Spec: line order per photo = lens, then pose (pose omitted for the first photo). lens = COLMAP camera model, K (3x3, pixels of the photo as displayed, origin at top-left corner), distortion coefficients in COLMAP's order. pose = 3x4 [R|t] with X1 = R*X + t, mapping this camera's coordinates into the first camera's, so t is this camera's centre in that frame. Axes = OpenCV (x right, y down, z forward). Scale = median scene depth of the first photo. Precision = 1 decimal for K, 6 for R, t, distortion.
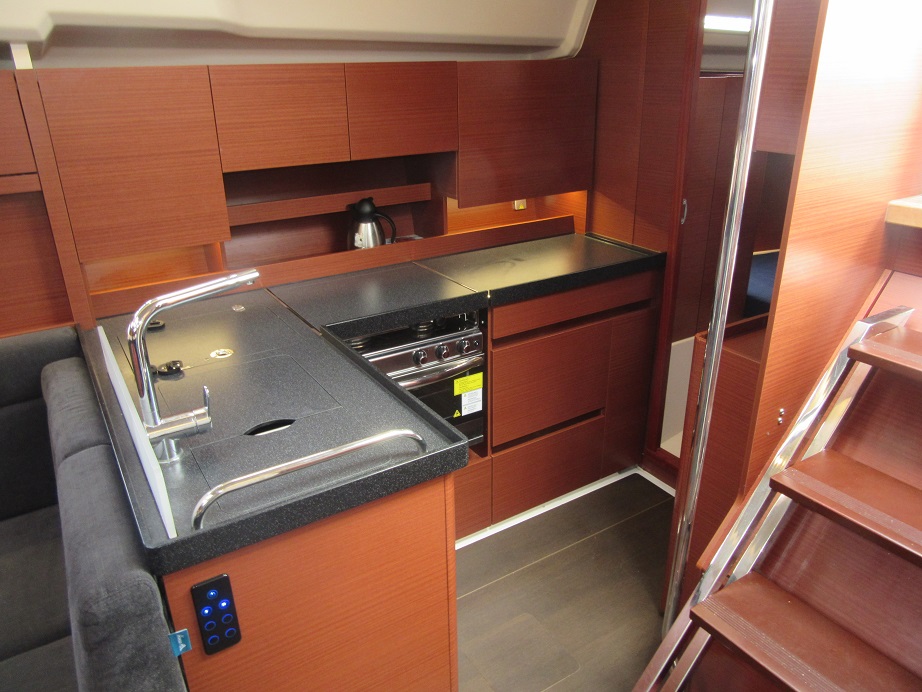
lens RADIAL K [[678.9, 0, 461.0], [0, 678.9, 346.0], [0, 0, 1]] dist [-0.025903, -0.001584]
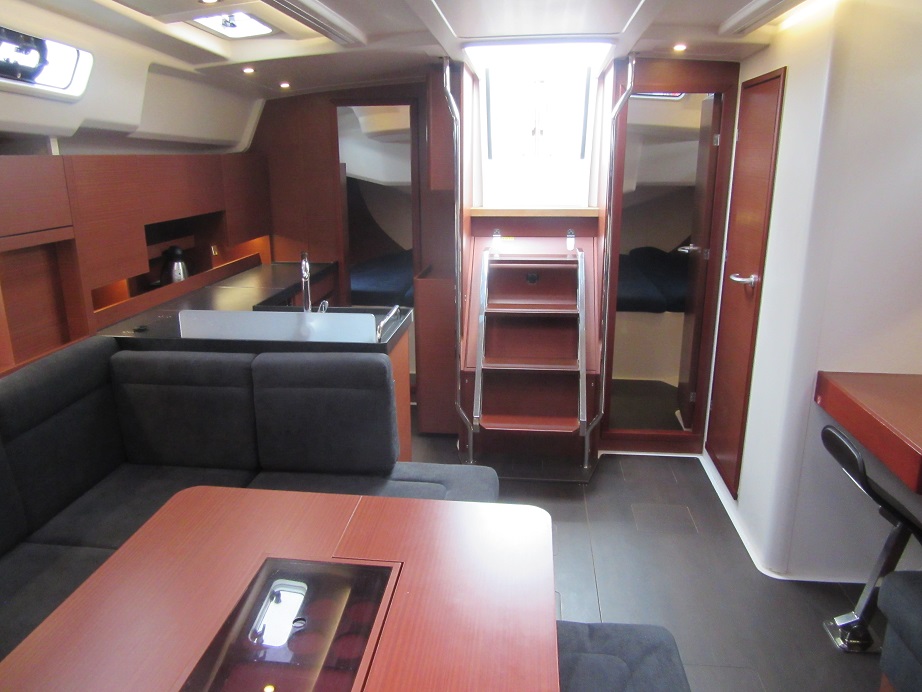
lens RADIAL K [[678.9, 0, 461.0], [0, 678.9, 346.0], [0, 0, 1]] dist [-0.025903, -0.001584]
pose [[0.618725, -0.196179, 0.760719, -0.881674], [0.287192, 0.957779, 0.013413, 0.139606], [-0.731232, 0.210174, 0.648943, -0.324119]]
